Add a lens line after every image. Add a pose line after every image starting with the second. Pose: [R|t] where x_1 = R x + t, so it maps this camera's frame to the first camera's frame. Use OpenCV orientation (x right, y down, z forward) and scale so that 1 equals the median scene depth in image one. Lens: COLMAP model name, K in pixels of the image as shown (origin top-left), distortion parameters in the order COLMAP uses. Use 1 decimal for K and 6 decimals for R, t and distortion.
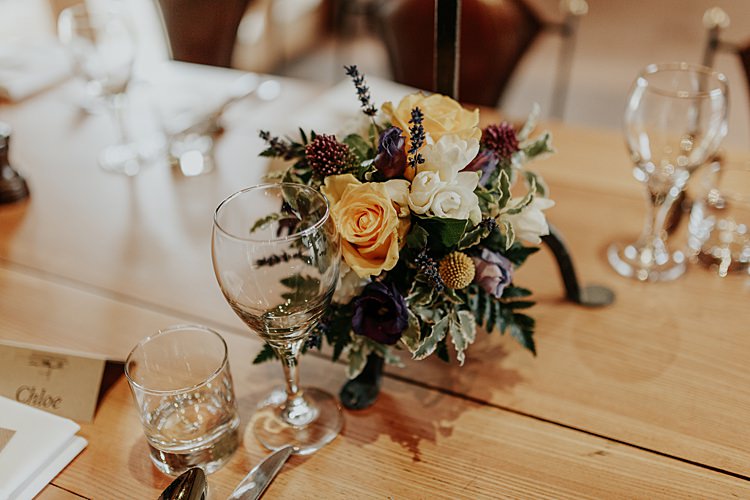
lens RADIAL K [[731.9, 0, 374.7], [0, 731.9, 251.2], [0, 0, 1]] dist [0.011511, 0.000000]
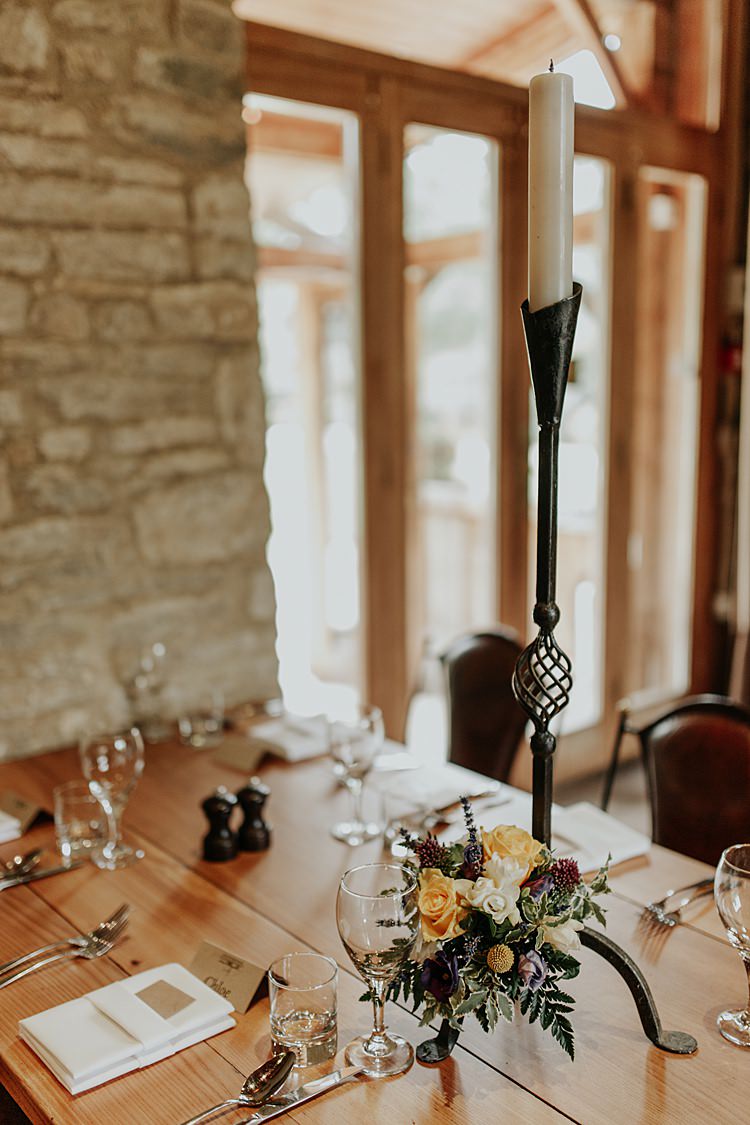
lens RADIAL K [[1097.9, 0, 375.0], [0, 1097.9, 563.0], [0, 0, 1]] dist [0.011511, 0.000000]
pose [[0.900722, 0.102049, -0.422238, 0.662976], [-0.259231, 0.906236, -0.333970, 0.099540], [0.348566, 0.410271, 0.842721, -1.066714]]
